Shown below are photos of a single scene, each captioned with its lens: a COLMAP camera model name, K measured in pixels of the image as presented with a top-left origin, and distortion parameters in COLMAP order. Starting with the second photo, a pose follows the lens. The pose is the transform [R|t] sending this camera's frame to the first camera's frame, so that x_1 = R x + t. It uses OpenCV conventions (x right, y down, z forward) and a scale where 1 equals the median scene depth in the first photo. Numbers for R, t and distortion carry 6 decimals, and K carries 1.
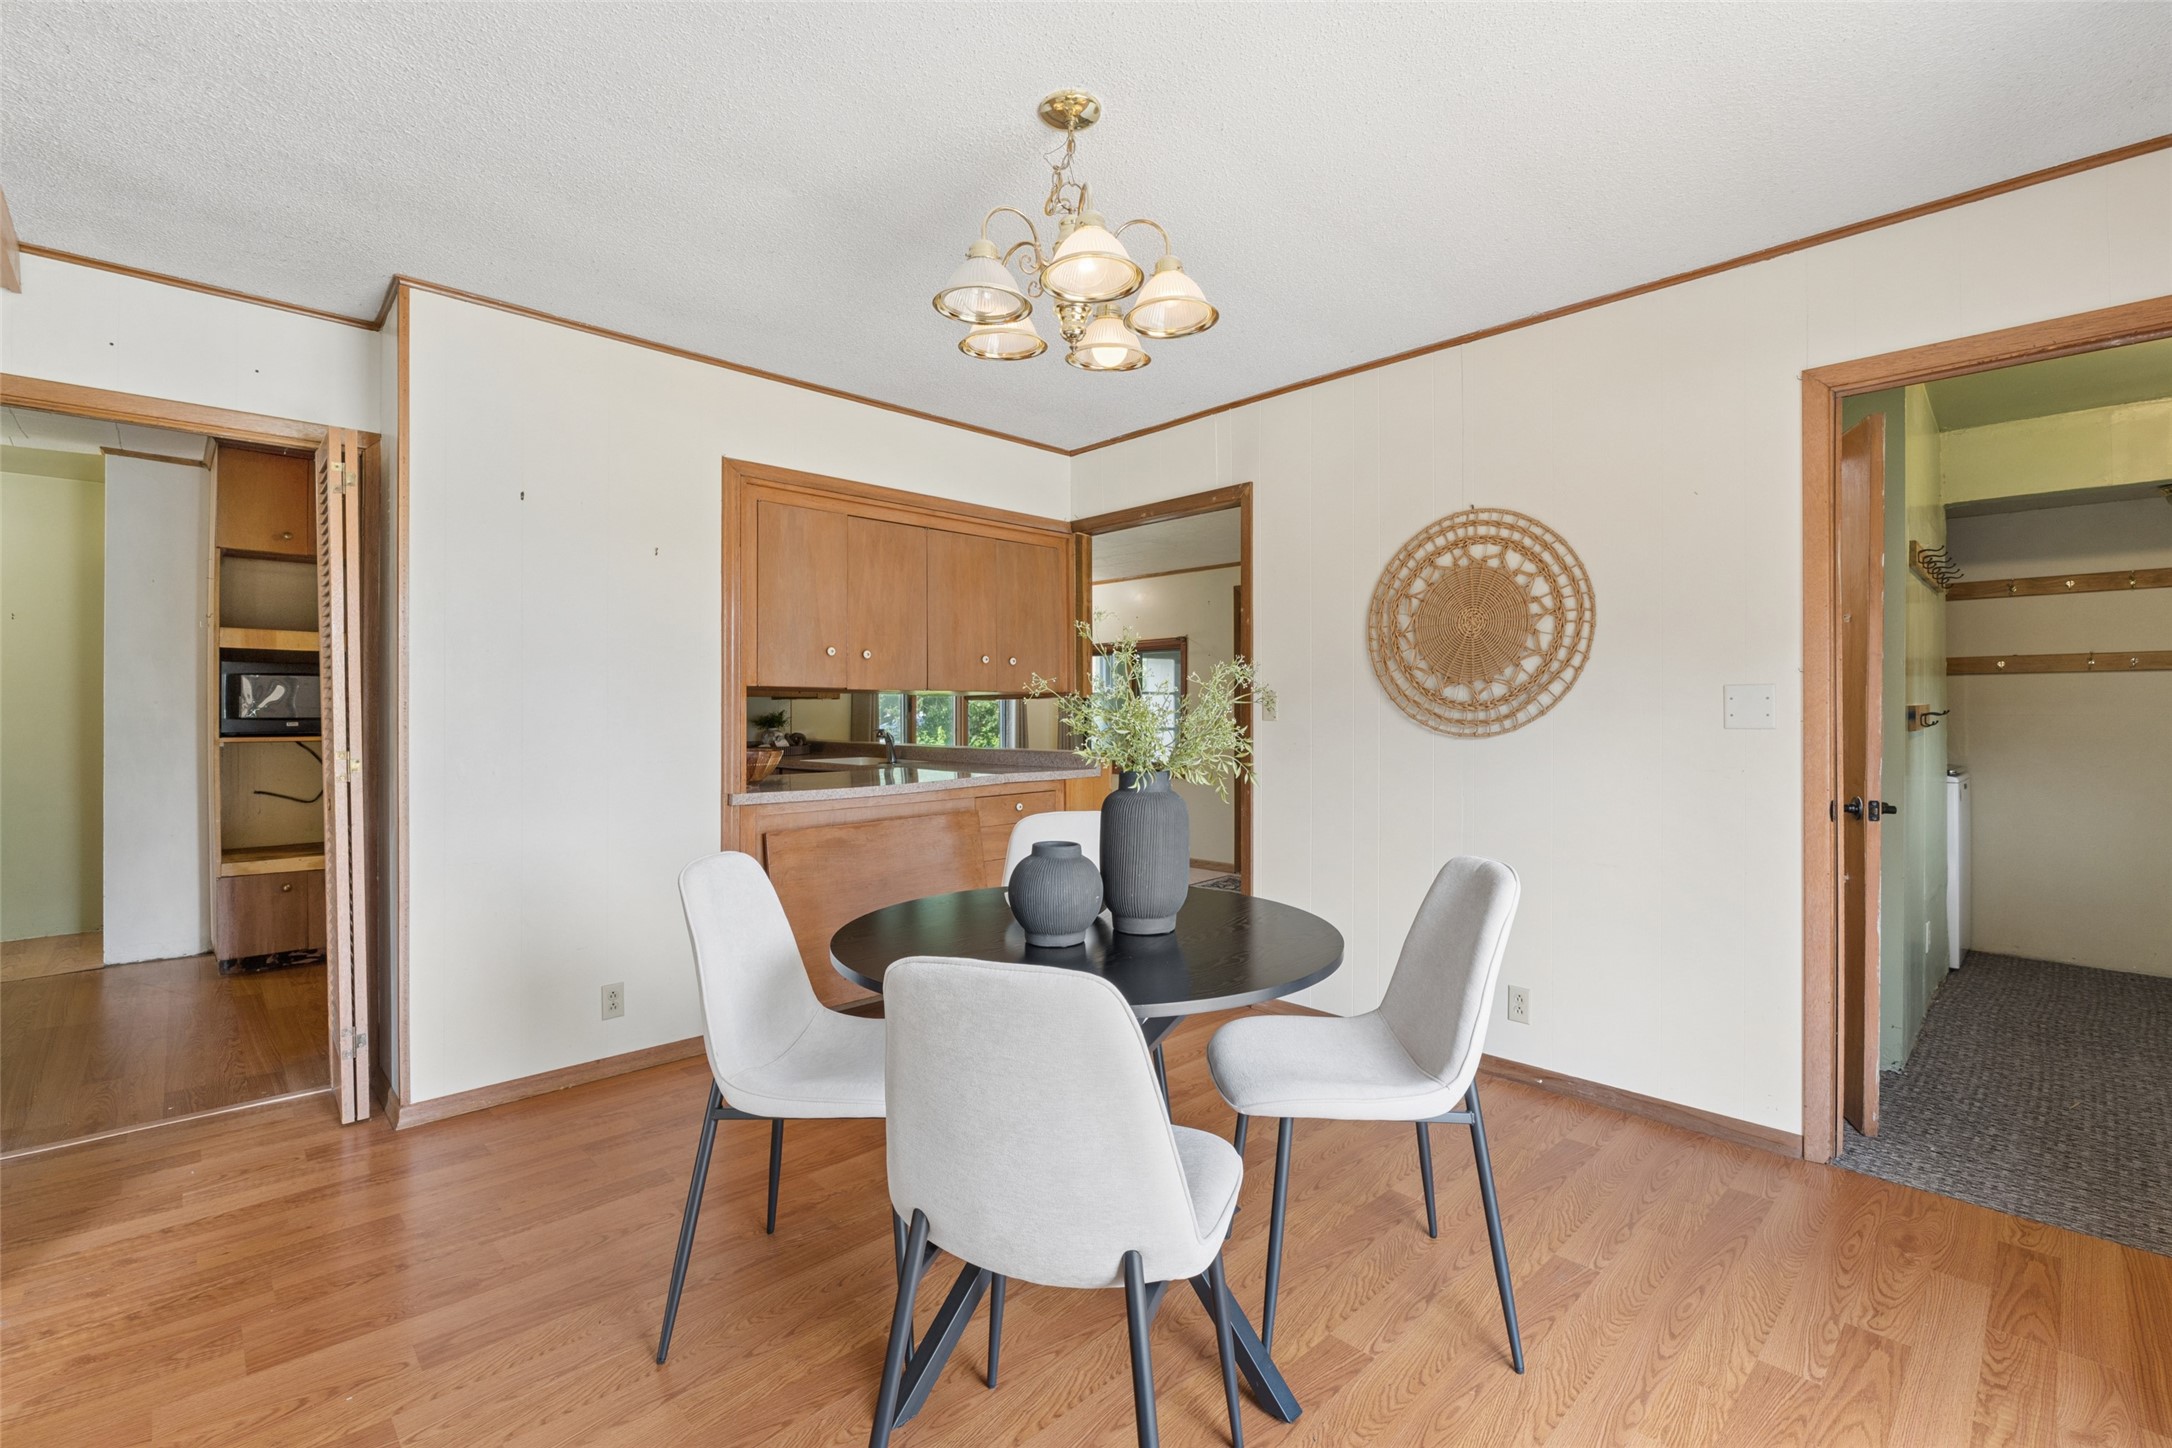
lens RADIAL K [[964.5, 0, 1088.0], [0, 964.5, 712.3], [0, 0, 1]] dist [-0.009355, -0.000001]
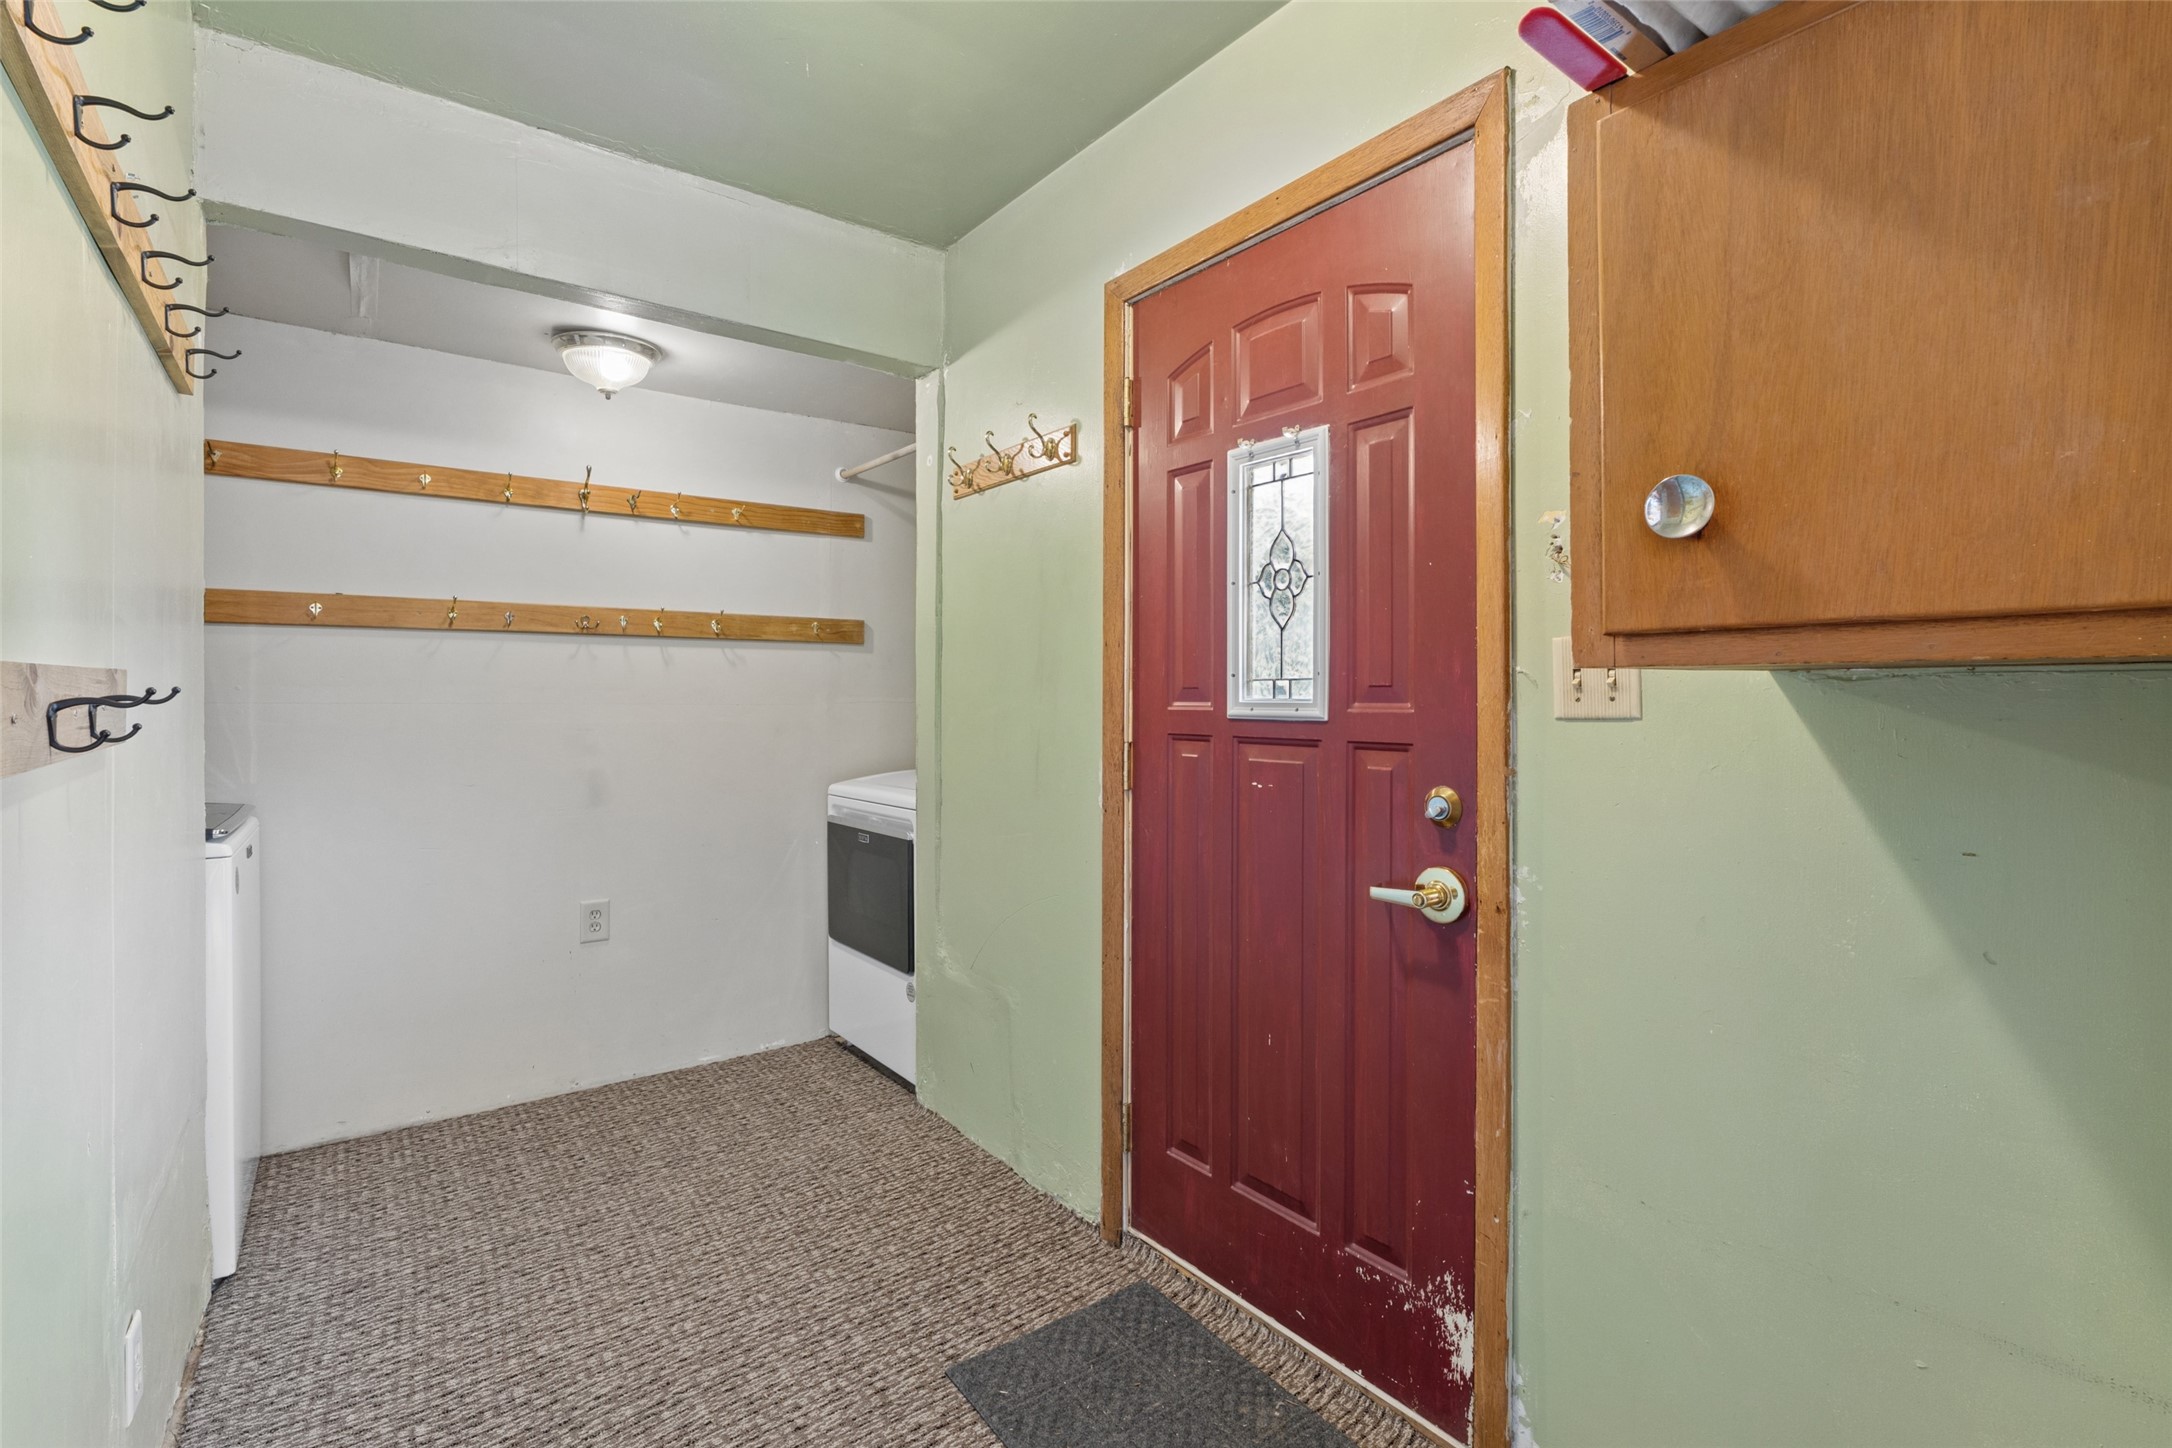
lens RADIAL K [[964.5, 0, 1064.1], [0, 964.5, 690.2], [0, 0, 1]] dist [-0.009355, -0.000001]
pose [[0.131914, 0.005385, 0.991247, 0.494320], [-0.000390, 0.999985, -0.005381, -0.000960], [-0.991261, 0.000323, 0.131914, 0.531555]]
